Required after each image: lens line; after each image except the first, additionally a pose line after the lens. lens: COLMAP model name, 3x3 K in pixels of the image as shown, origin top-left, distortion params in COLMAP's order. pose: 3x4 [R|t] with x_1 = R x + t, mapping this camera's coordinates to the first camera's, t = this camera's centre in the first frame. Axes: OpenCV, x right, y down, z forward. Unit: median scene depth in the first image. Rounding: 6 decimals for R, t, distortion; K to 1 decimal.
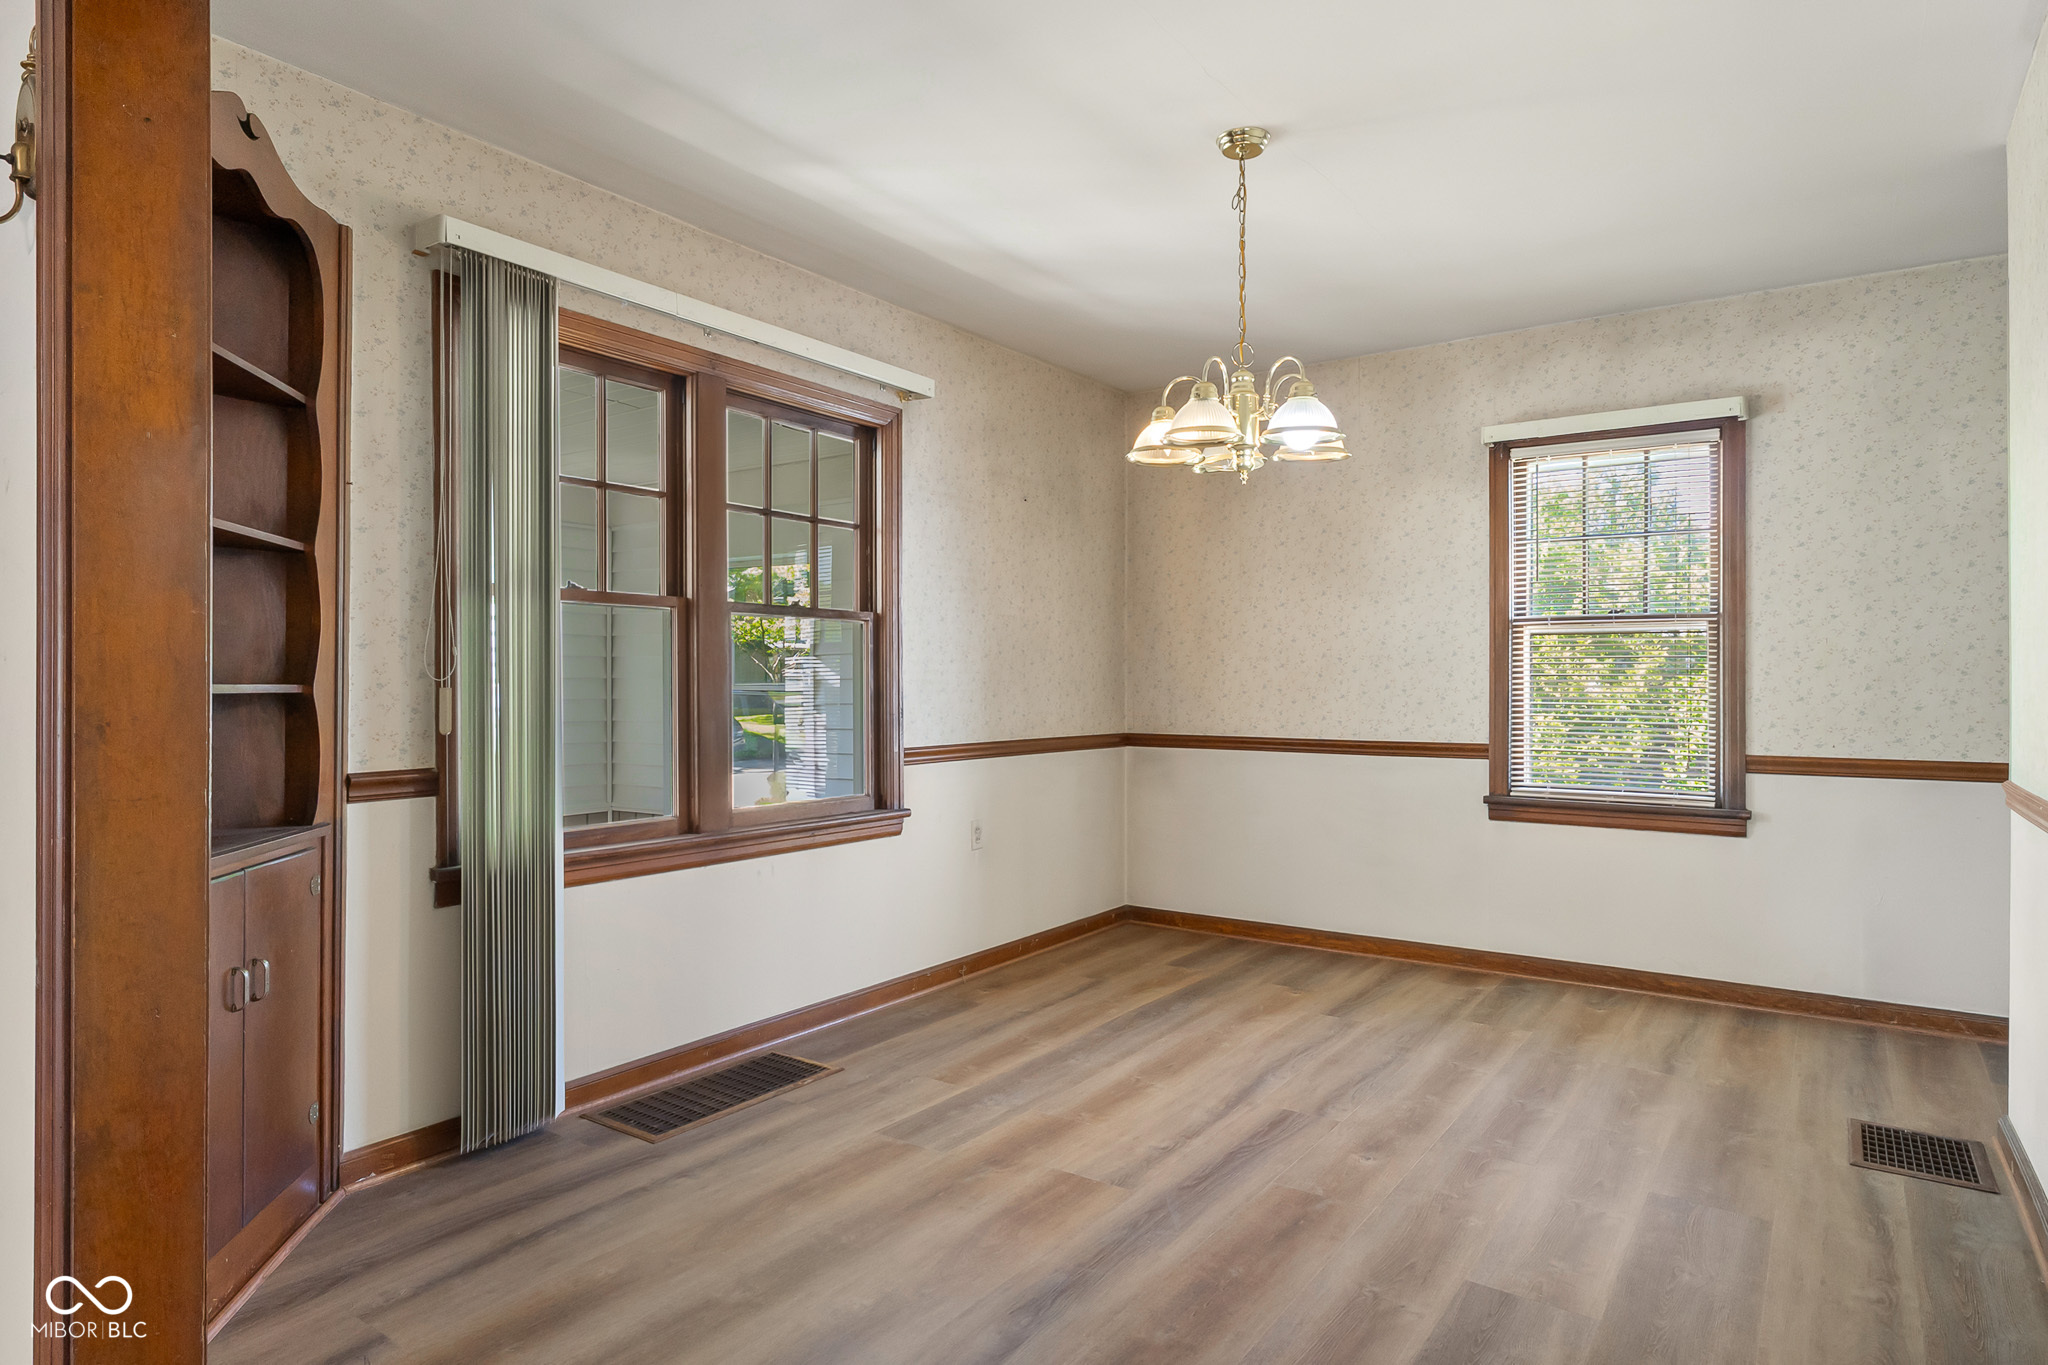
lens RADIAL K [[1154.3, 0, 1052.1], [0, 1154.3, 659.5], [0, 0, 1]] dist [-0.002275, 0.001590]
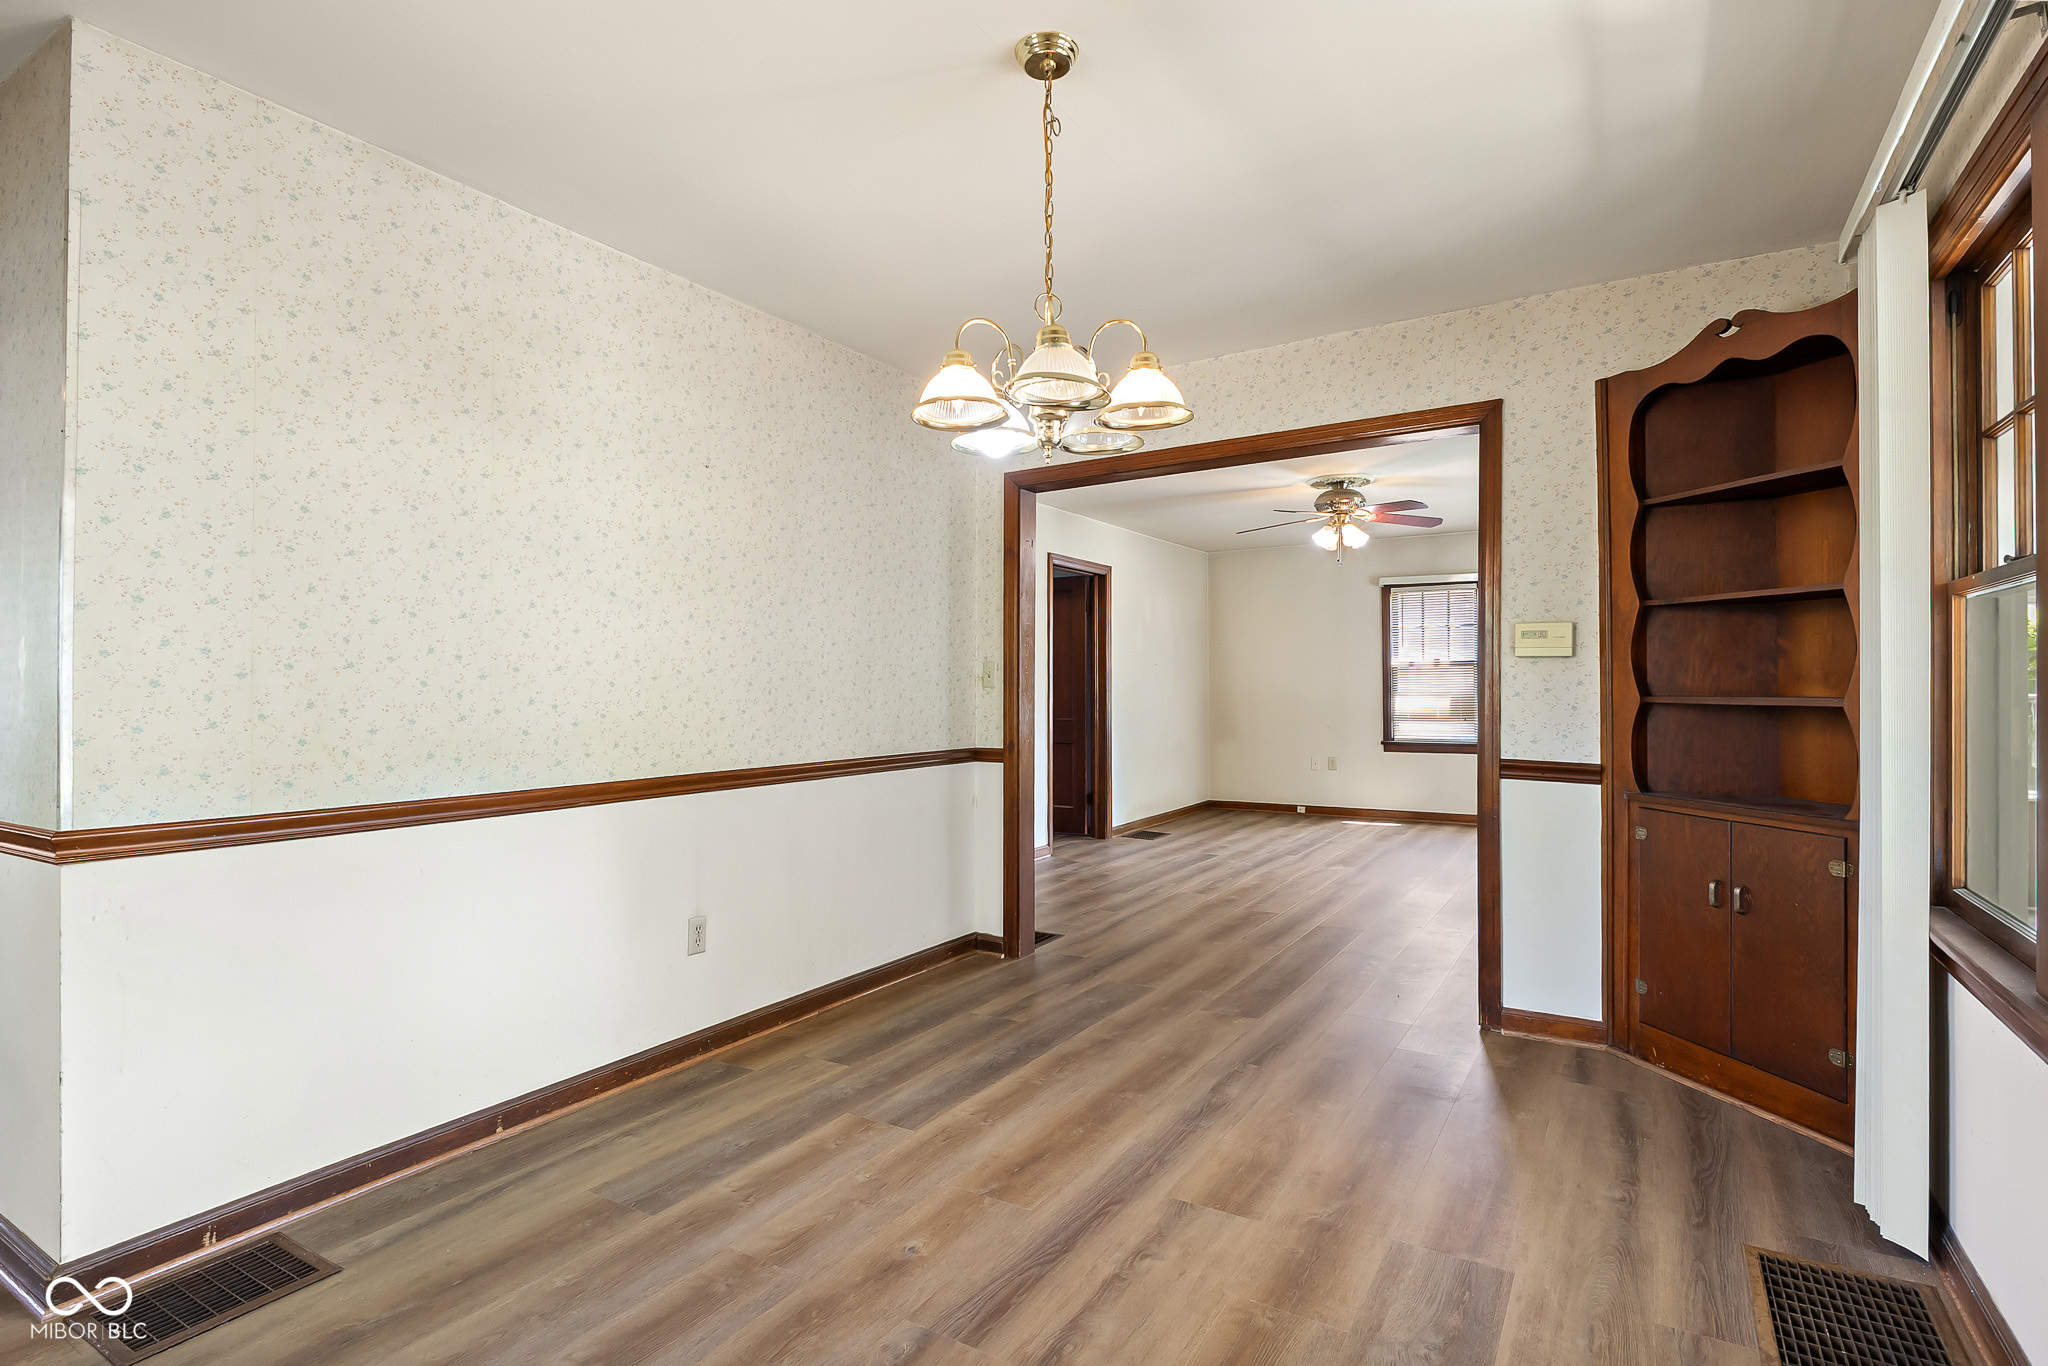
lens RADIAL K [[991.7, 0, 1019.5], [0, 991.7, 672.9], [0, 0, 1]] dist [-0.004681, -0.000107]
pose [[-0.999383, 0.001270, -0.035105, 0.157535], [0.002408, 0.999472, -0.032405, 0.015338], [0.035045, -0.032470, -0.998858, 1.276085]]
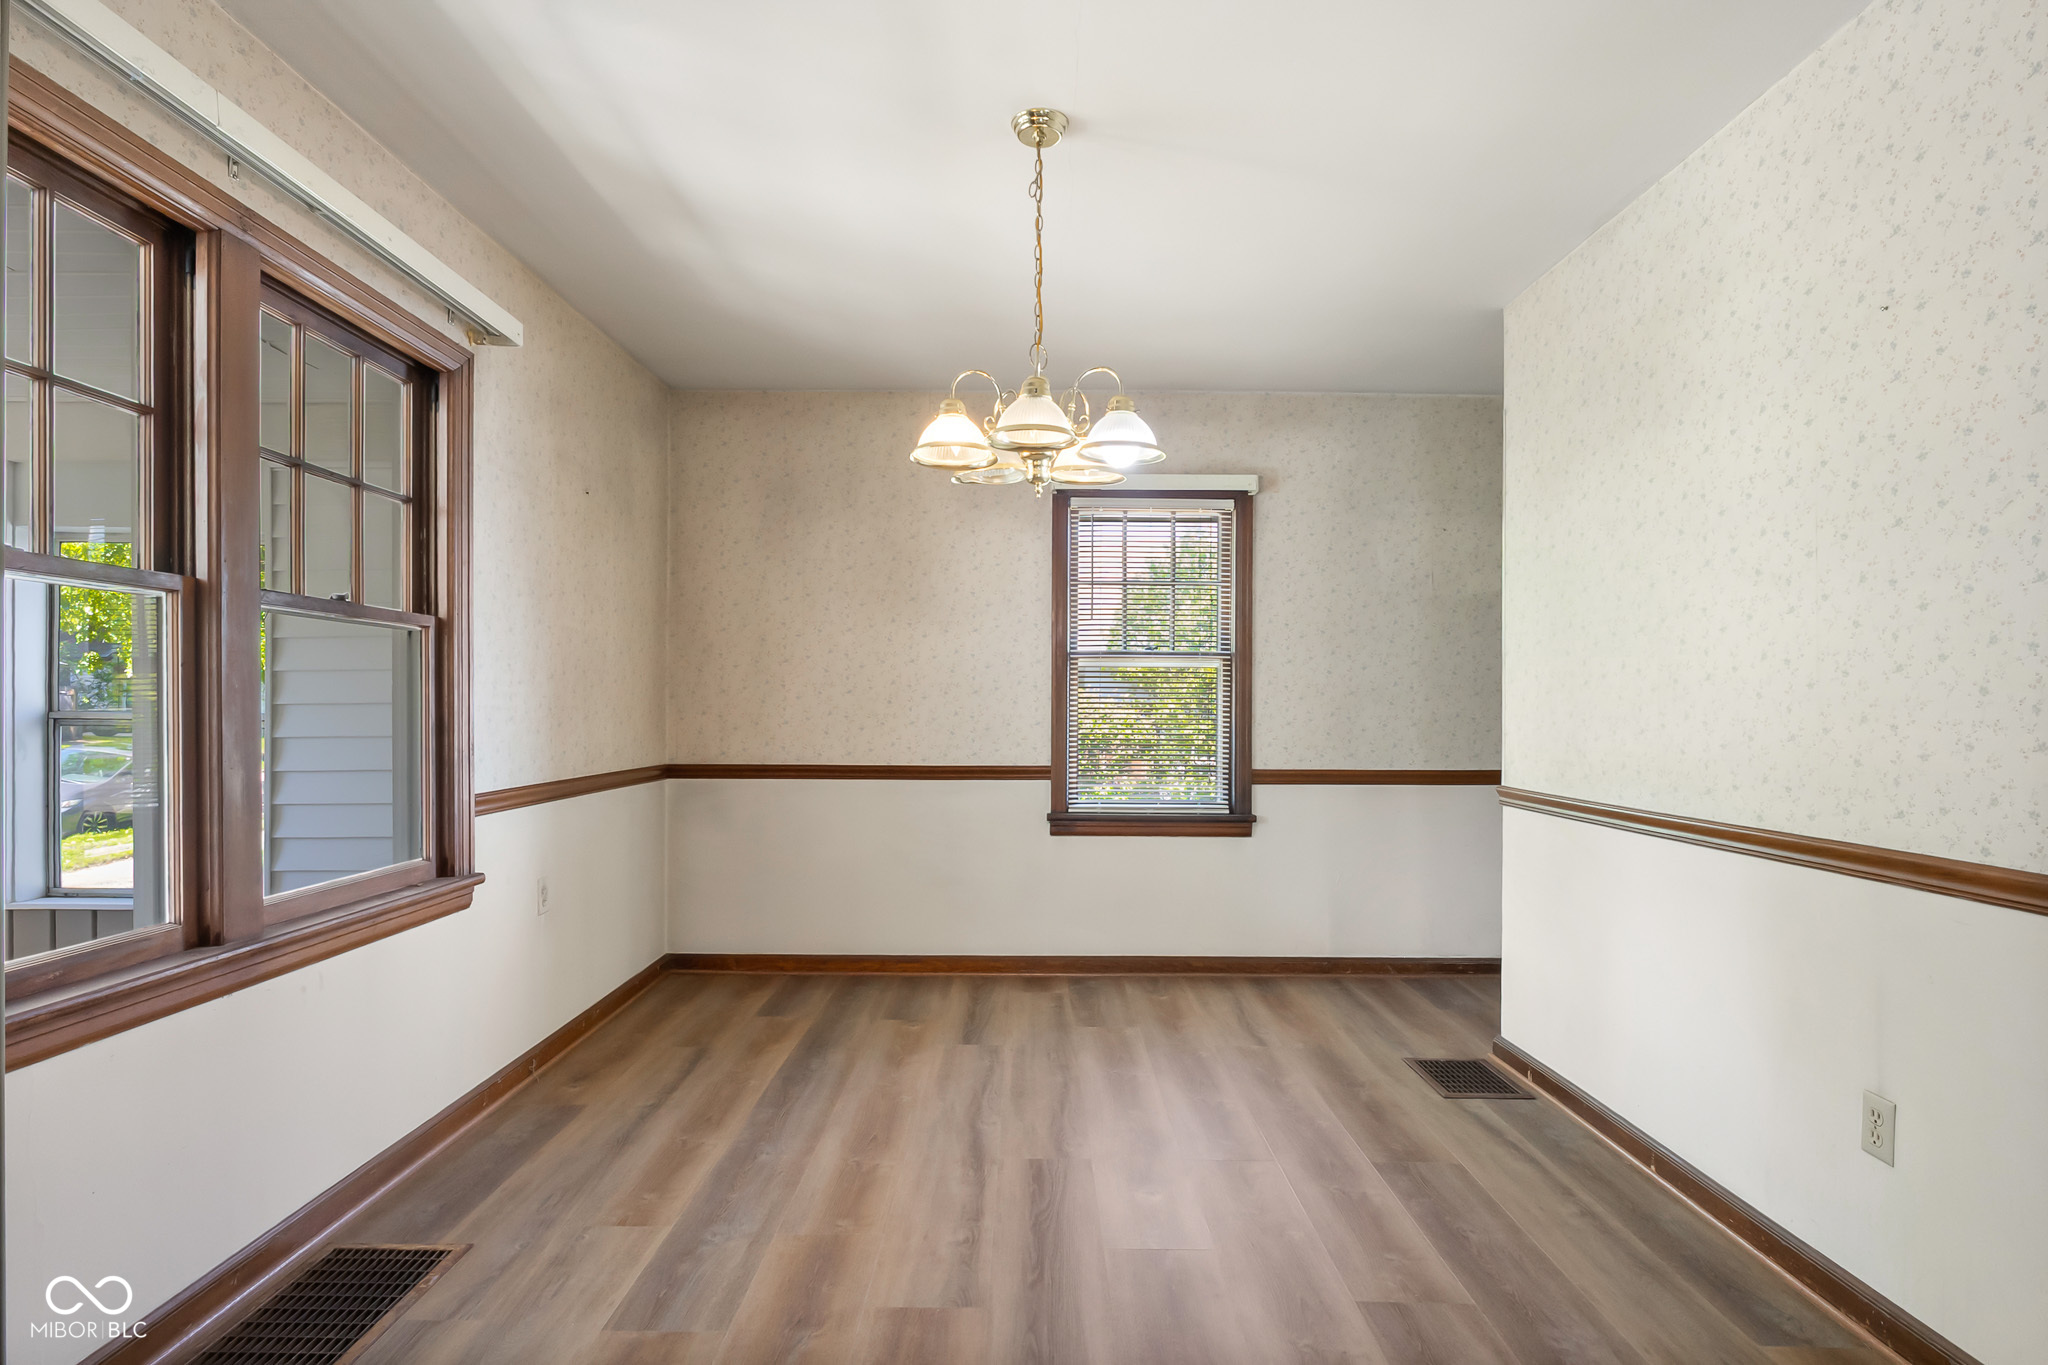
lens RADIAL K [[1043.6, 0, 1027.1], [0, 1043.6, 691.7], [0, 0, 1]] dist [0.001158, -0.004084]
pose [[0.826231, 0.010752, 0.563229, -0.233784], [-0.014747, 0.999888, 0.002545, 0.001168], [-0.563139, -0.010409, 0.826297, 0.235321]]
